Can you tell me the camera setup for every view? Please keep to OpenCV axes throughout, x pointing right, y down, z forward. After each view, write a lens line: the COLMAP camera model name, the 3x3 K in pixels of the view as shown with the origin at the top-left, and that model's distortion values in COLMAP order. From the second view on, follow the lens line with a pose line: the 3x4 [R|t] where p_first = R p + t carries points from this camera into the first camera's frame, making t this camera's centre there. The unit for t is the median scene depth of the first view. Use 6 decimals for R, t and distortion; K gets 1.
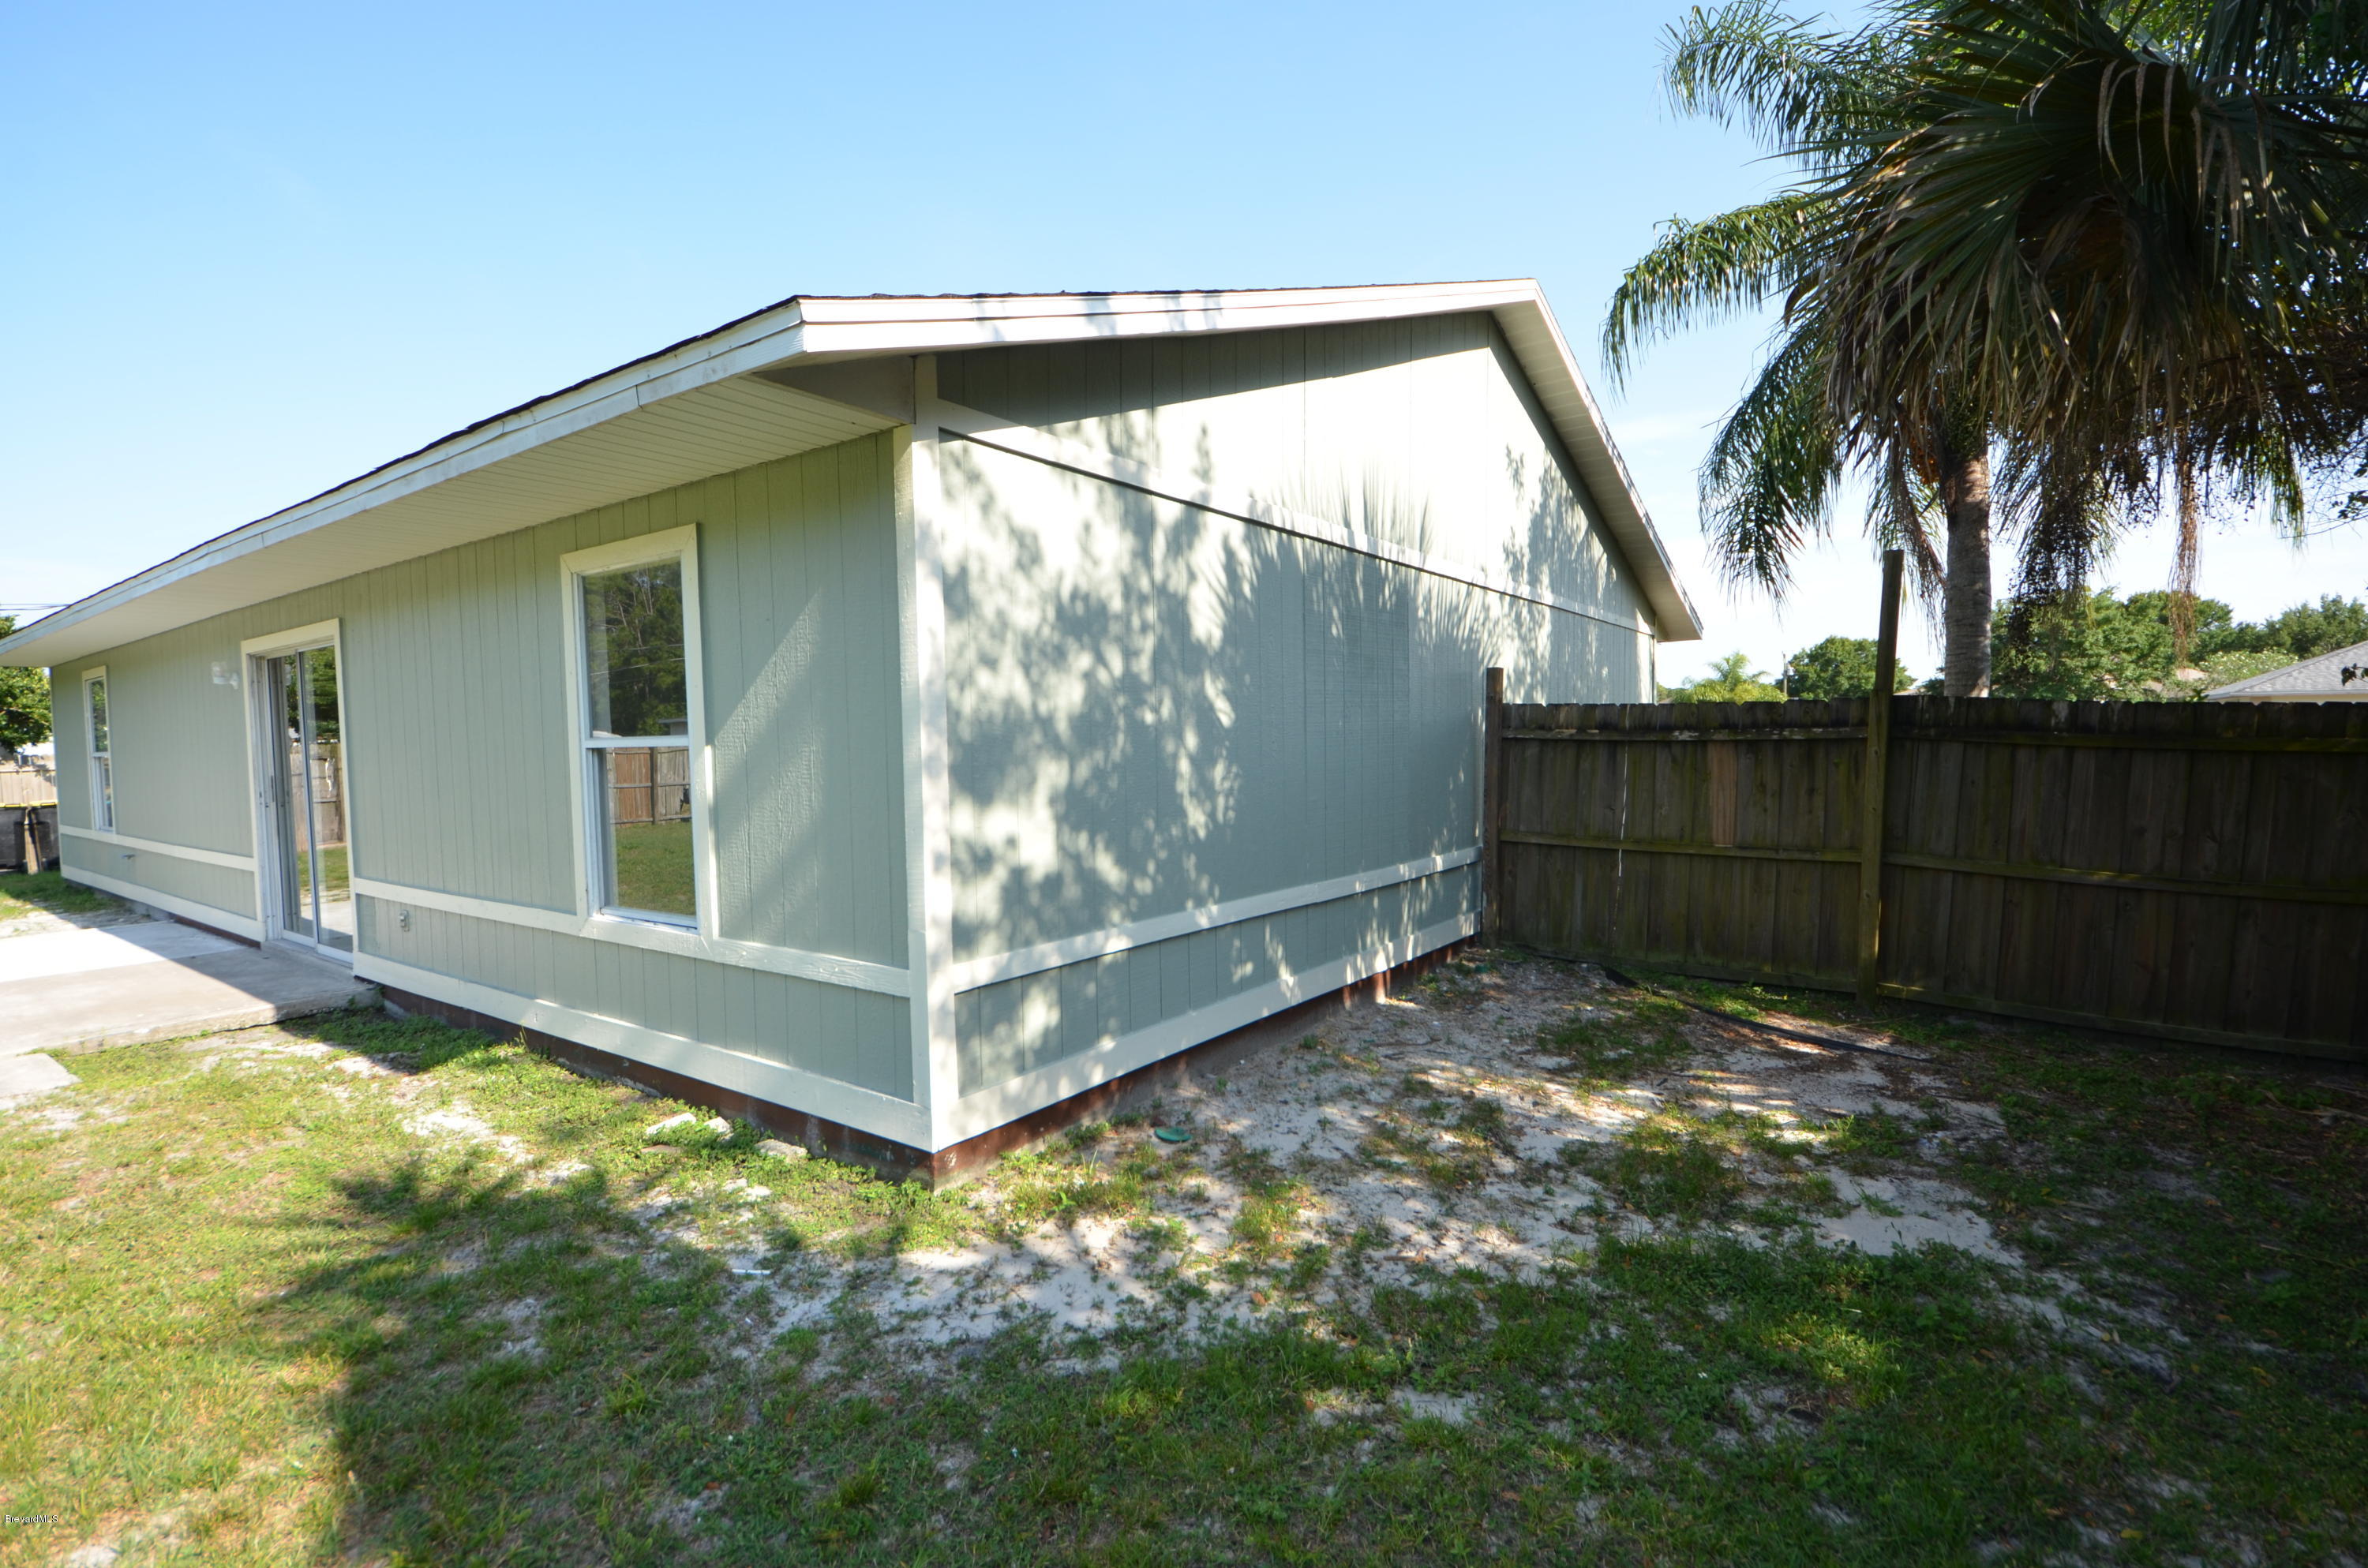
lens RADIAL K [[1085.7, 0, 1187.7], [0, 1085.7, 794.8], [0, 0, 1]] dist [0.000762, -0.000626]
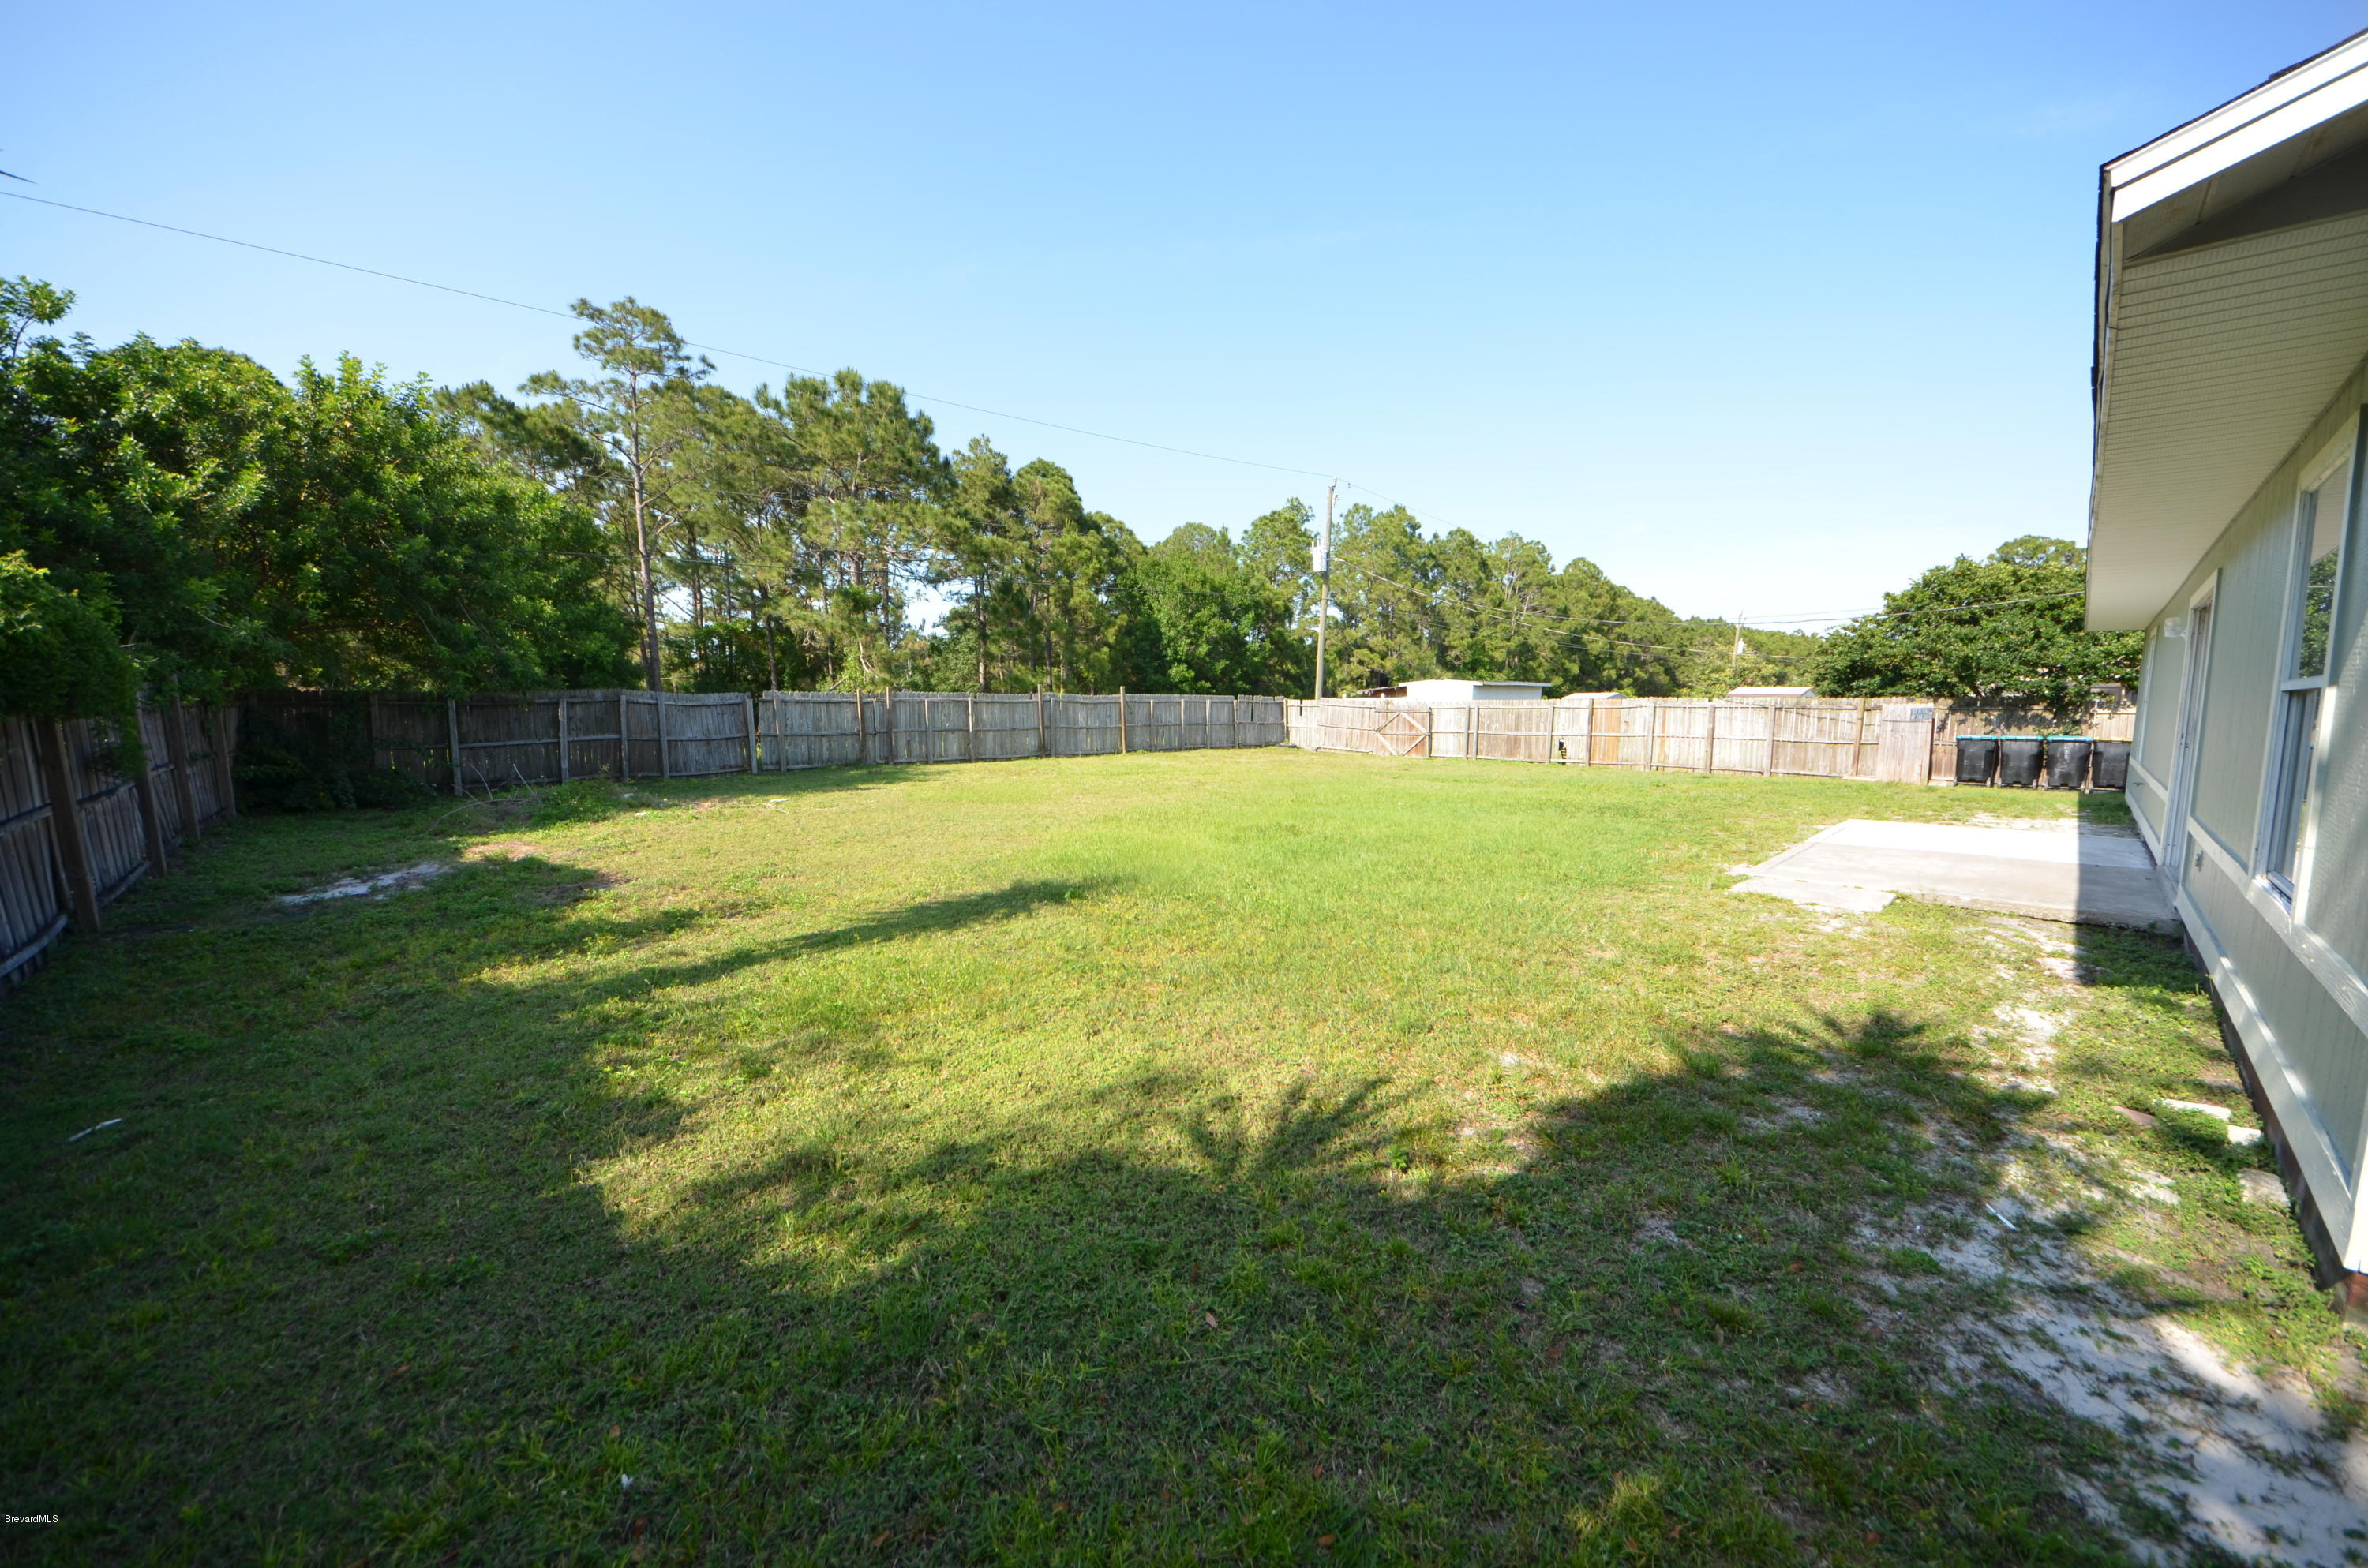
lens RADIAL K [[844.4, 0, 1186.2], [0, 844.4, 783.4], [0, 0, 1]] dist [-0.000557, -0.000097]
pose [[-0.179723, 0.105111, -0.978086, 0.427239], [-0.046352, 0.992266, 0.115153, -0.006678], [0.982625, 0.066032, -0.173461, 0.365262]]
